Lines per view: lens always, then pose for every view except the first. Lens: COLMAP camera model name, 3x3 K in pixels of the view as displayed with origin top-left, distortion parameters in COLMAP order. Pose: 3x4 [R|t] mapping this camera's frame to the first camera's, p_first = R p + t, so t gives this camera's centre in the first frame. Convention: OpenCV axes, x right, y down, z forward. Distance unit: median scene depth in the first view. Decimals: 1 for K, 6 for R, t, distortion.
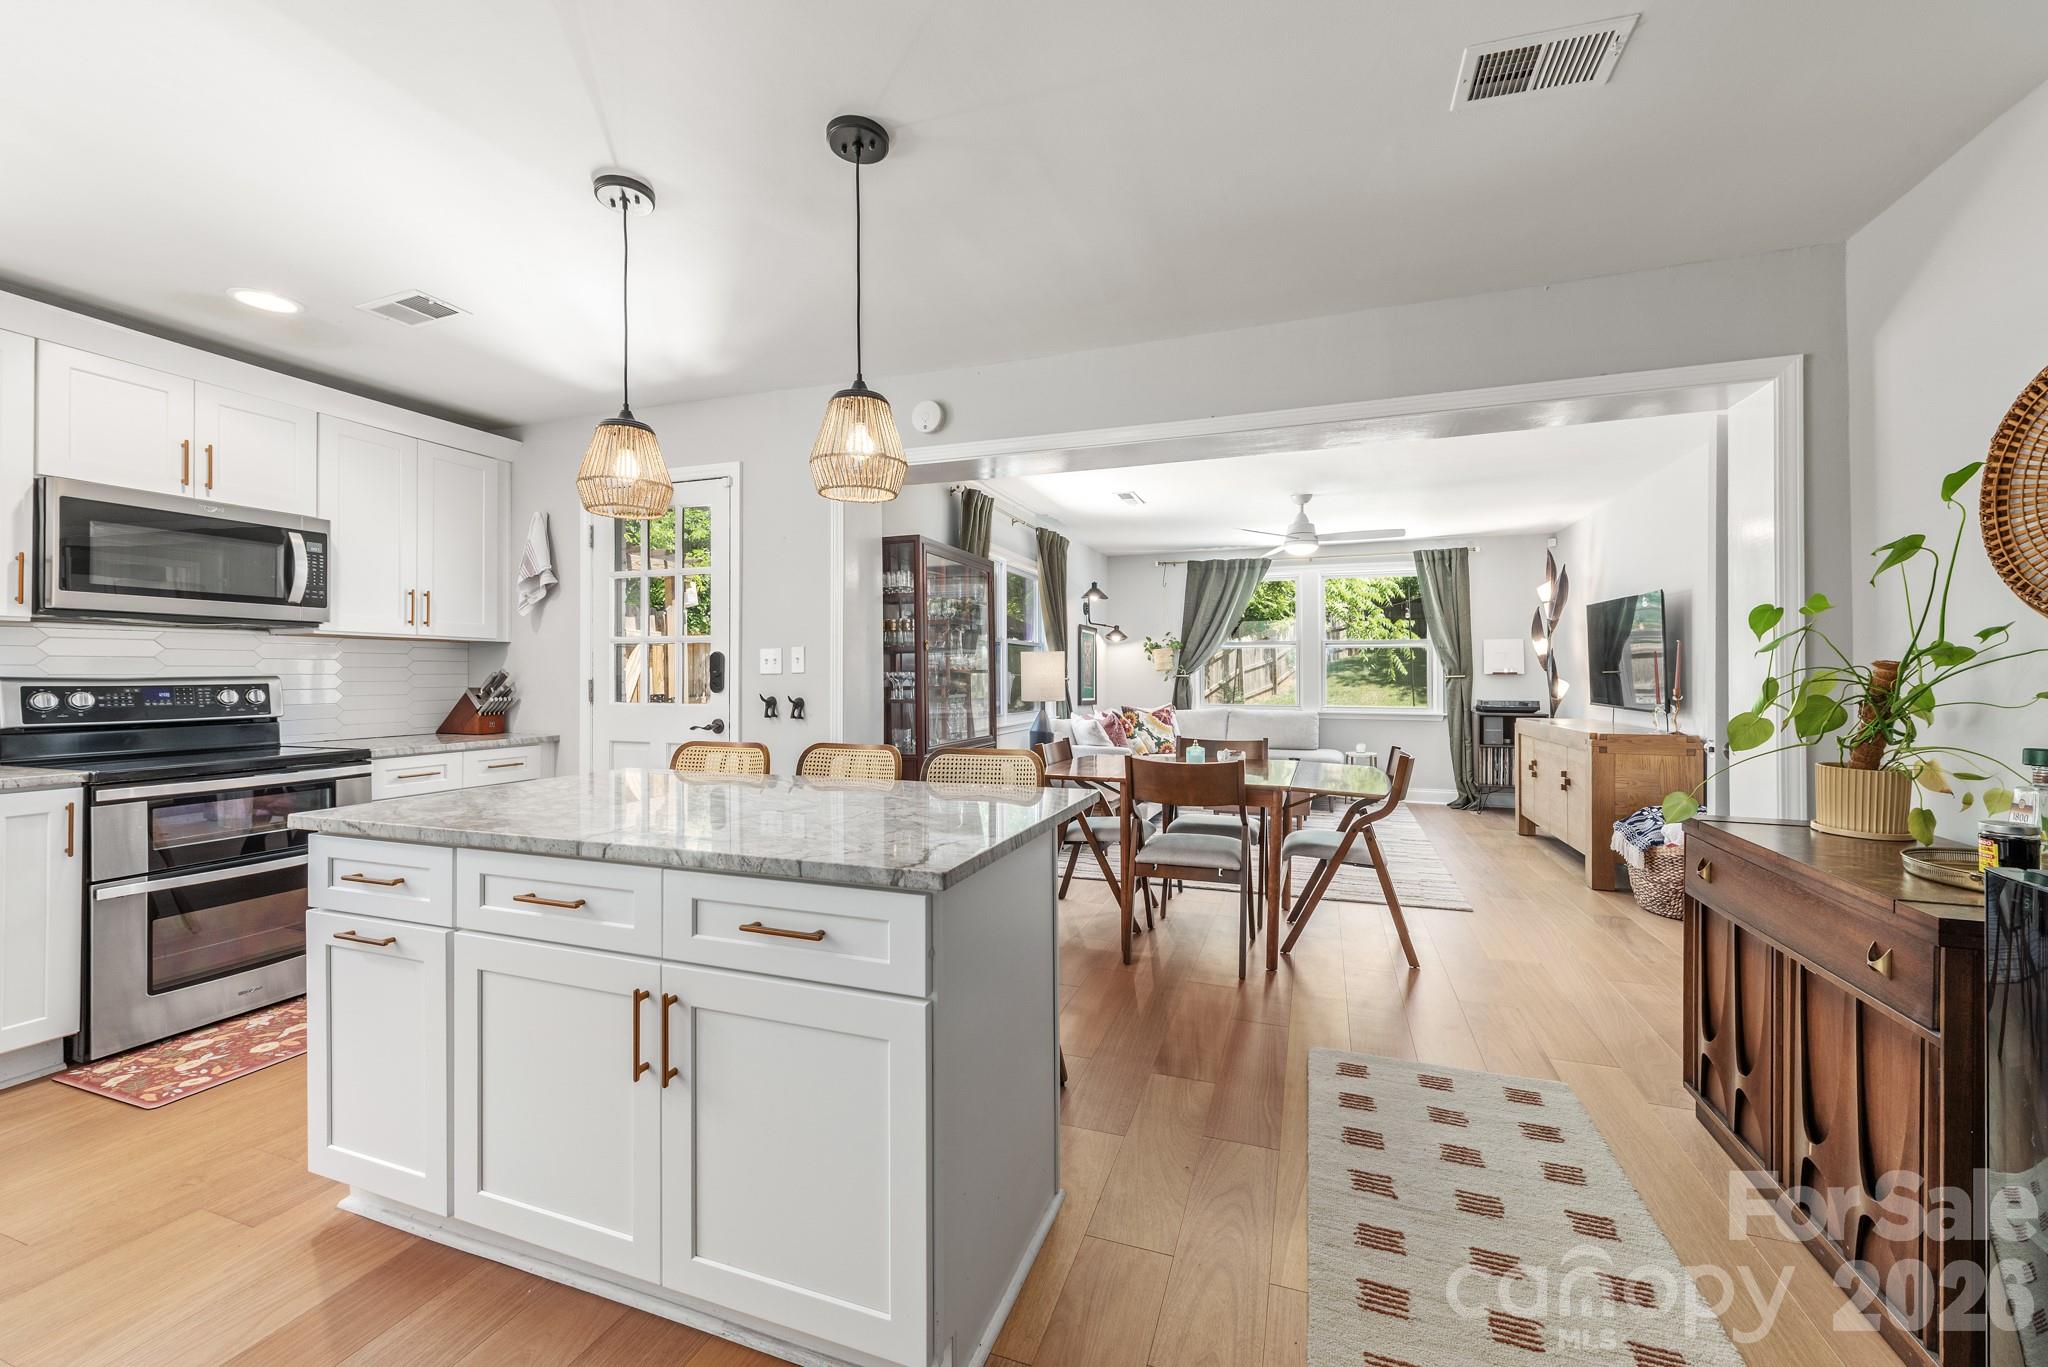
lens RADIAL K [[801.3, 0, 1040.3], [0, 801.3, 674.2], [0, 0, 1]] dist [0.006267, -0.000677]
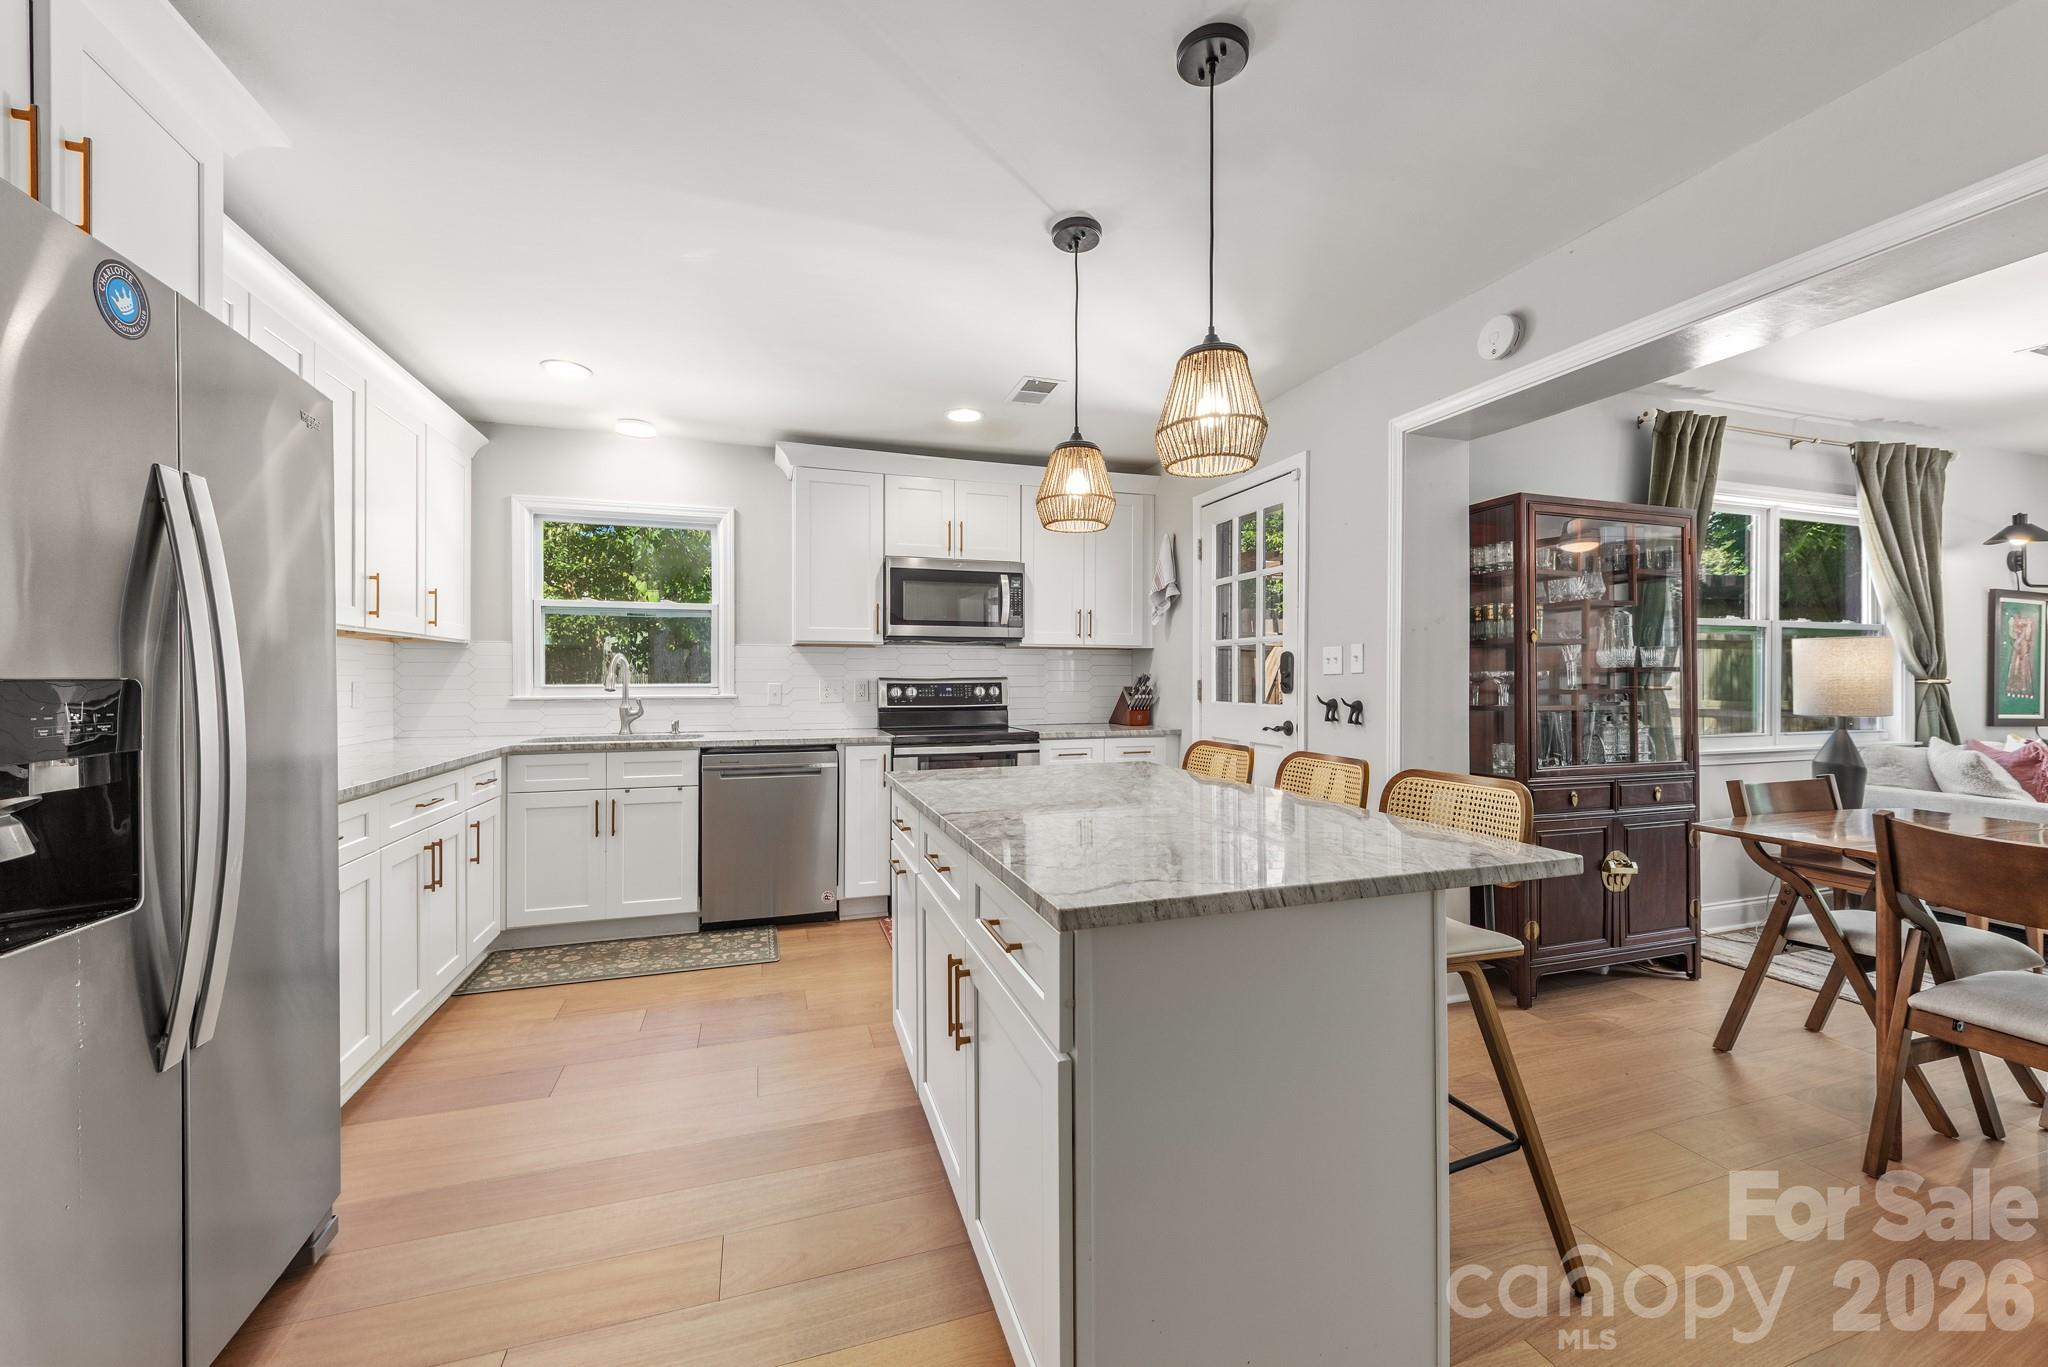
lens RADIAL K [[801.3, 0, 1031.1], [0, 801.3, 682.0], [0, 0, 1]] dist [0.006267, -0.000677]
pose [[0.613132, 0.003242, -0.789974, 0.175943], [0.002171, 0.999981, 0.005789, 0.002463], [0.789977, -0.005265, 0.613113, 0.158115]]
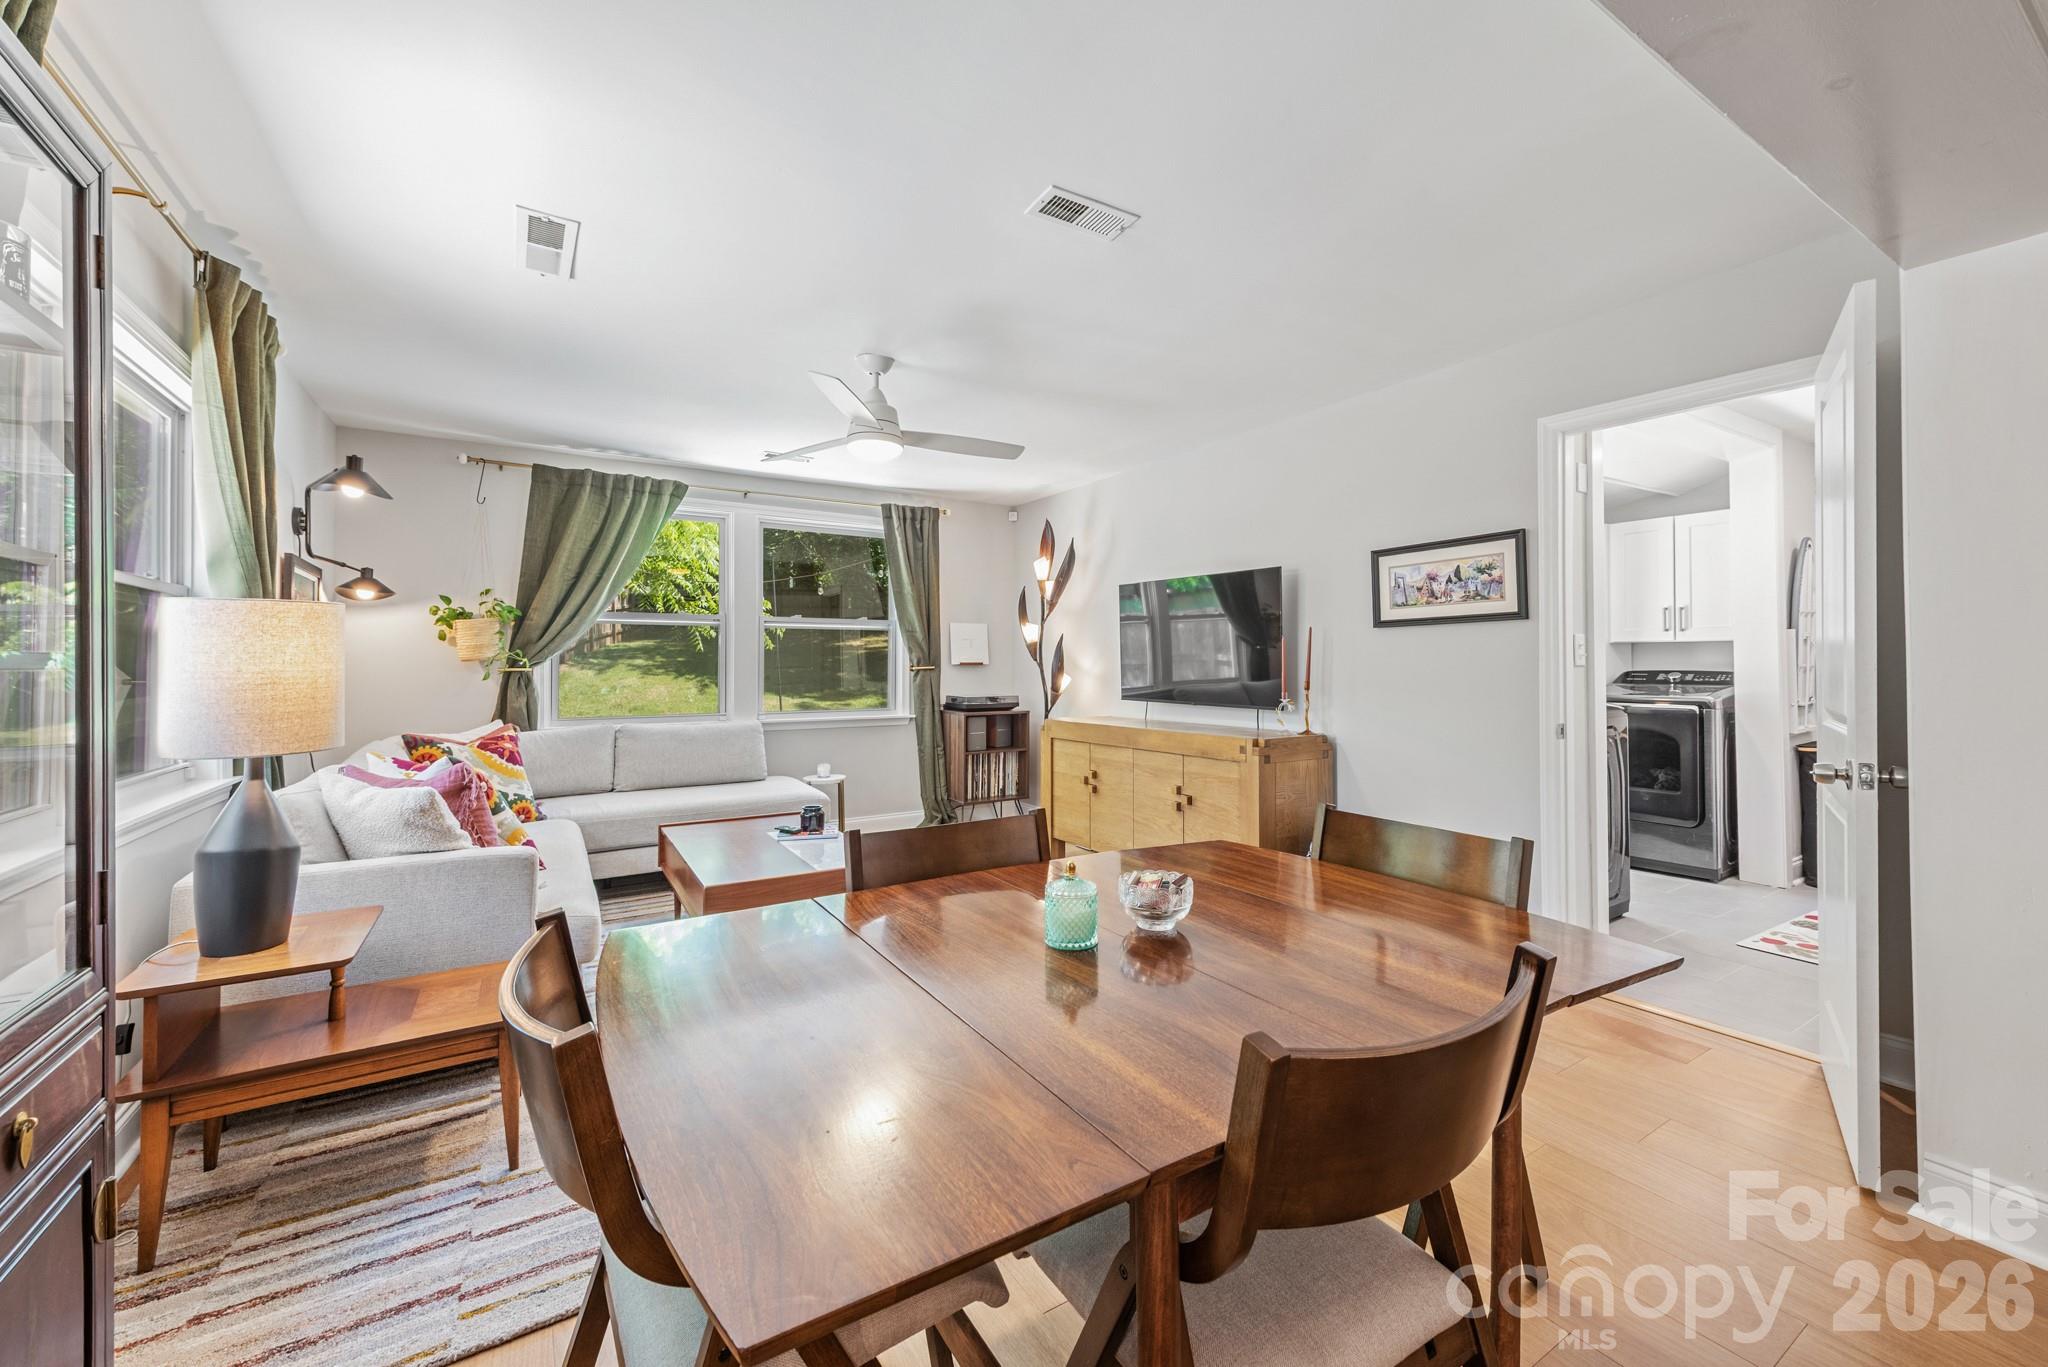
lens RADIAL K [[801.3, 0, 1023.8], [0, 801.3, 649.3], [0, 0, 1]] dist [0.006267, -0.000677]
pose [[0.622571, 0.012575, 0.782463, -0.090920], [0.002495, 0.999834, -0.018054, -0.002213], [-0.782560, 0.013193, 0.622436, 0.857000]]
